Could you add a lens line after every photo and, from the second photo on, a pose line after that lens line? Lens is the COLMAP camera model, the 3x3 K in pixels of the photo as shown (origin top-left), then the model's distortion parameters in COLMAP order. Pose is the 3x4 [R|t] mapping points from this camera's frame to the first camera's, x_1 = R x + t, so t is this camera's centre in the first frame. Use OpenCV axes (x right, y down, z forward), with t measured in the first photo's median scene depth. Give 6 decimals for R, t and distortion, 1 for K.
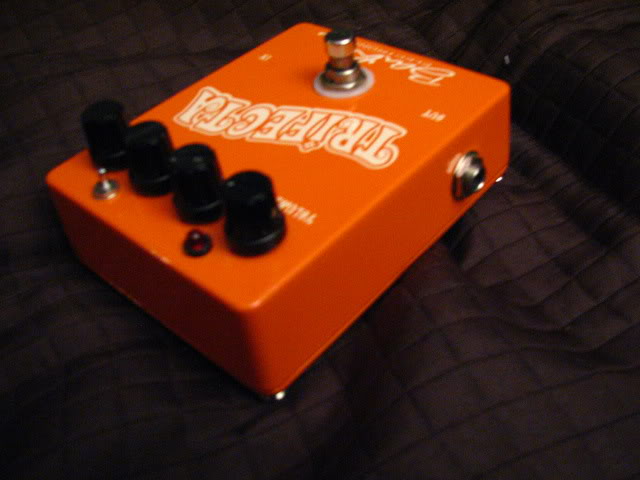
lens RADIAL K [[699.7, 0, 320.0], [0, 699.7, 240.0], [0, 0, 1]] dist [-0.200456, 0.214931]
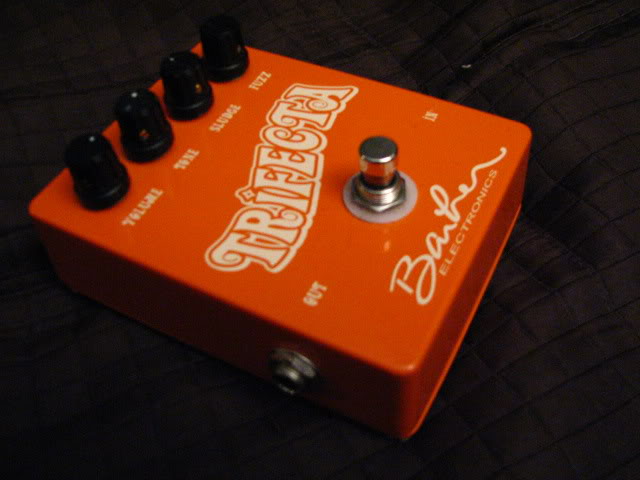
lens RADIAL K [[699.7, 0, 320.0], [0, 699.7, 240.0], [0, 0, 1]] dist [-0.200456, 0.214931]
pose [[0.239306, 0.794548, -0.558056, 0.551393], [-0.634780, 0.562940, 0.529295, -0.628474], [0.734702, 0.227579, 0.639078, 0.473860]]
